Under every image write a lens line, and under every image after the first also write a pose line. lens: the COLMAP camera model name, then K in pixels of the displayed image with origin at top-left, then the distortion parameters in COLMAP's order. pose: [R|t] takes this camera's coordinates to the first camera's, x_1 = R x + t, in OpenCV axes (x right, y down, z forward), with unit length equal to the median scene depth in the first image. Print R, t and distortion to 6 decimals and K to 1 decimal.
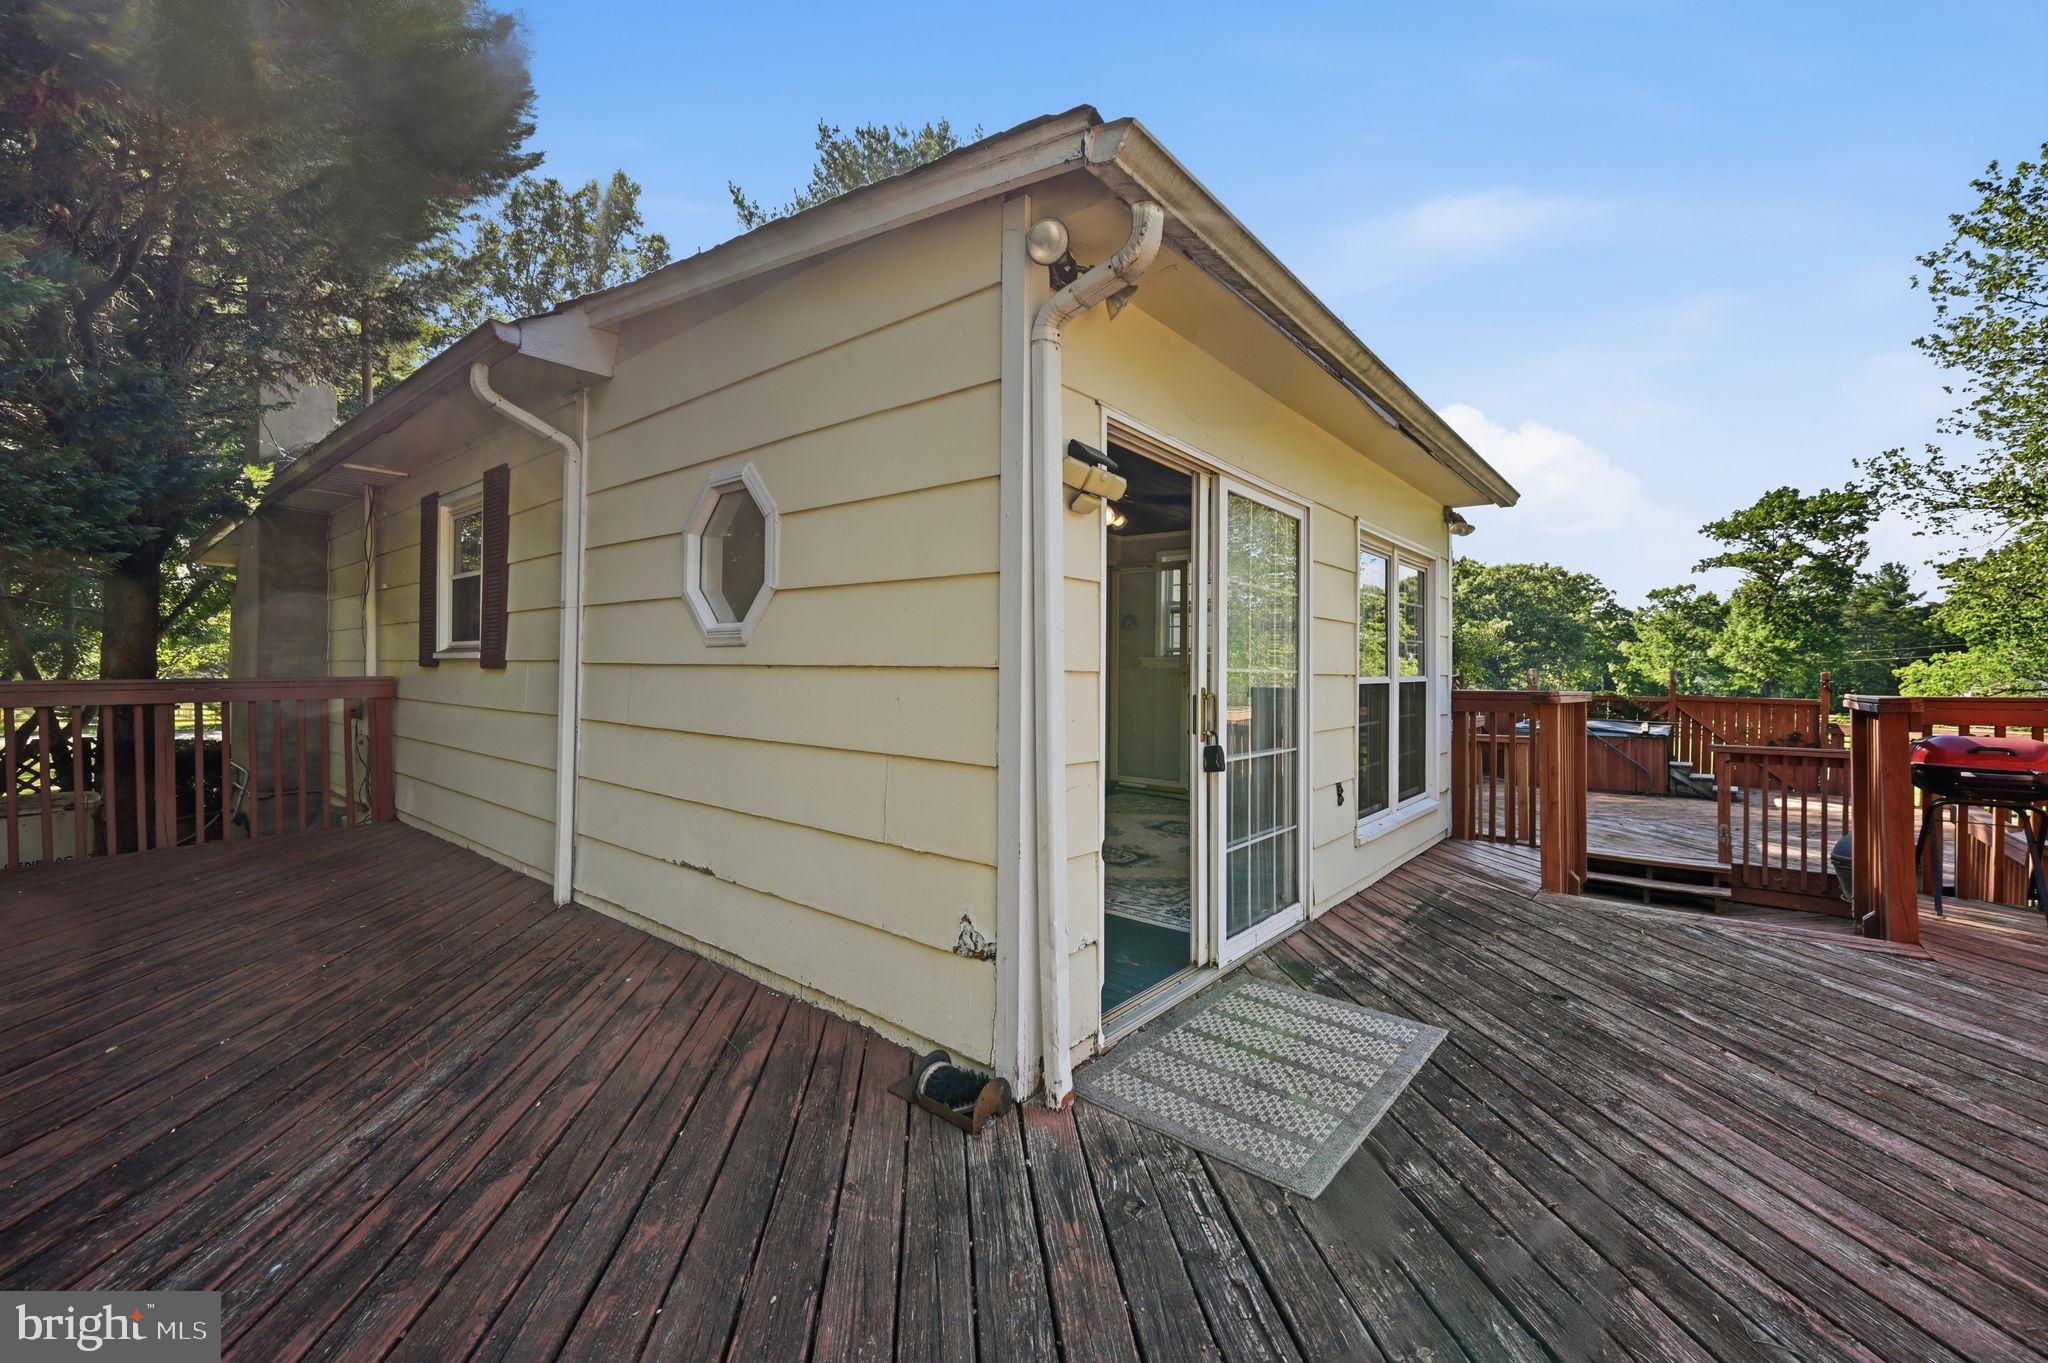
lens RADIAL K [[840.2, 0, 1027.6], [0, 840.2, 678.4], [0, 0, 1]] dist [0.000492, -0.000013]
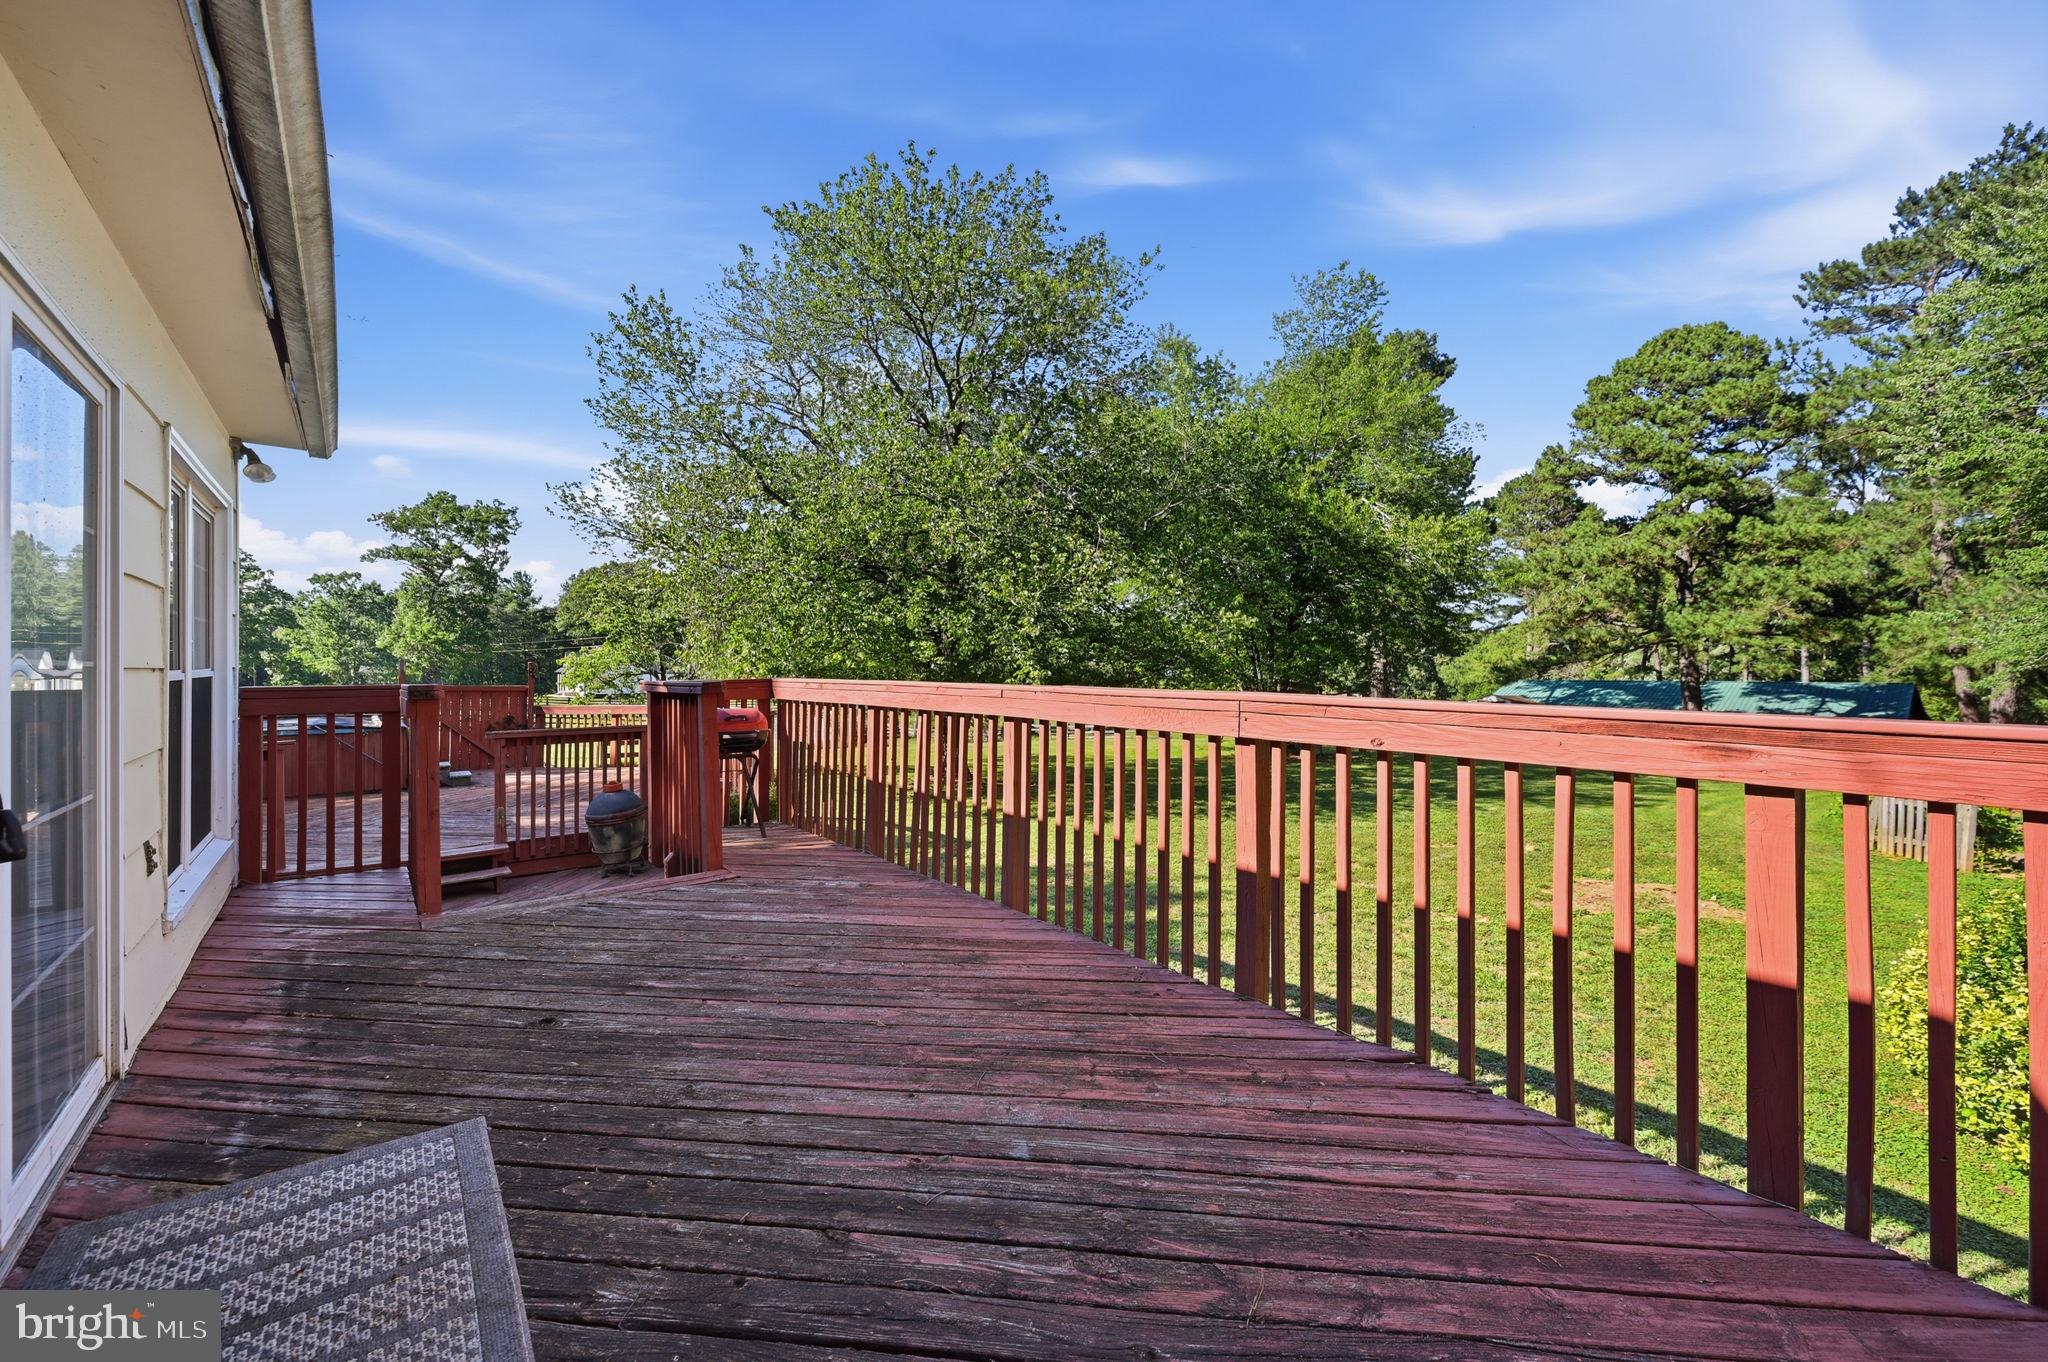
lens RADIAL K [[840.2, 0, 1025.0], [0, 840.2, 666.8], [0, 0, 1]] dist [0.000492, -0.000013]
pose [[0.190176, -0.008007, 0.981717, -0.062456], [0.008937, 0.999939, 0.006424, -0.002184], [-0.981709, 0.007552, 0.190236, 0.120936]]
